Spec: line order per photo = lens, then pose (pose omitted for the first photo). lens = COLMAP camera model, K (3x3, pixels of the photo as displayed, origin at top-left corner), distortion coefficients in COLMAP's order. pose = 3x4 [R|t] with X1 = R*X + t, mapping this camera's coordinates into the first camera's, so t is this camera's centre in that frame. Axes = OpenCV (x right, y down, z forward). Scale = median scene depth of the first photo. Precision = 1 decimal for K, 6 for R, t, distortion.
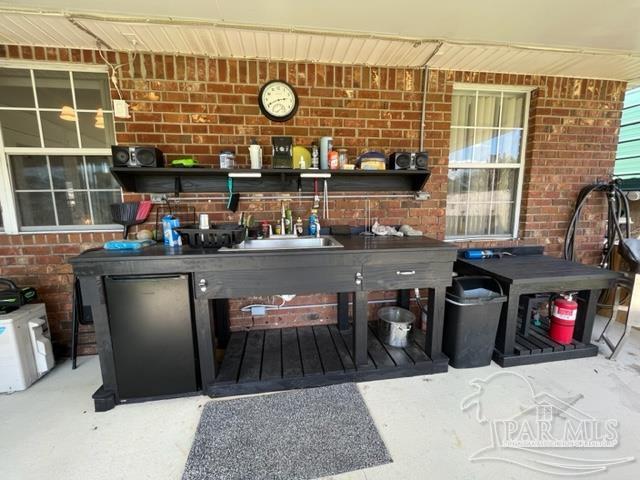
lens RADIAL K [[261.8, 0, 320.0], [0, 261.8, 240.0], [0, 0, 1]] dist [-0.001231, -0.000049]
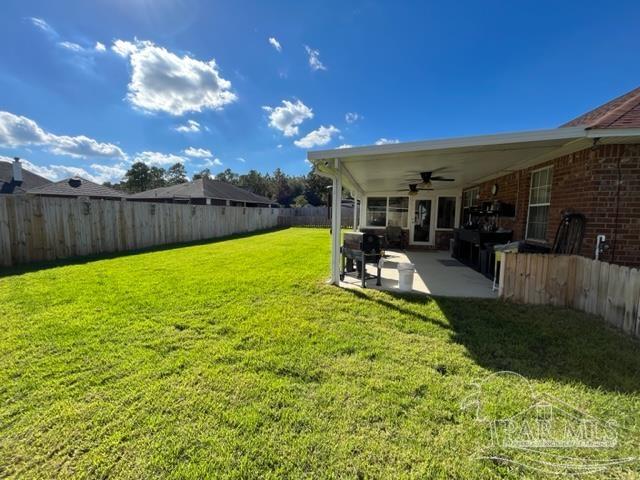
lens RADIAL K [[261.8, 0, 320.0], [0, 261.8, 240.0], [0, 0, 1]] dist [-0.001231, -0.000049]
pose [[-0.363342, 0.103230, -0.925919, 3.780657], [-0.130488, 0.978407, 0.160287, -0.132930], [0.922472, 0.179061, -0.342027, 0.181692]]
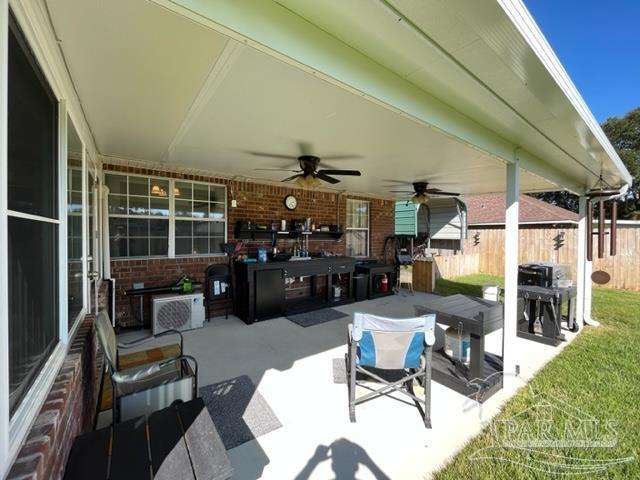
lens RADIAL K [[261.8, 0, 320.0], [0, 261.8, 240.0], [0, 0, 1]] dist [-0.001231, -0.000049]
pose [[0.876856, 0.009895, 0.480650, -1.093339], [0.050715, 0.992306, -0.112949, 0.114852], [-0.478070, 0.123417, 0.869608, -1.239000]]
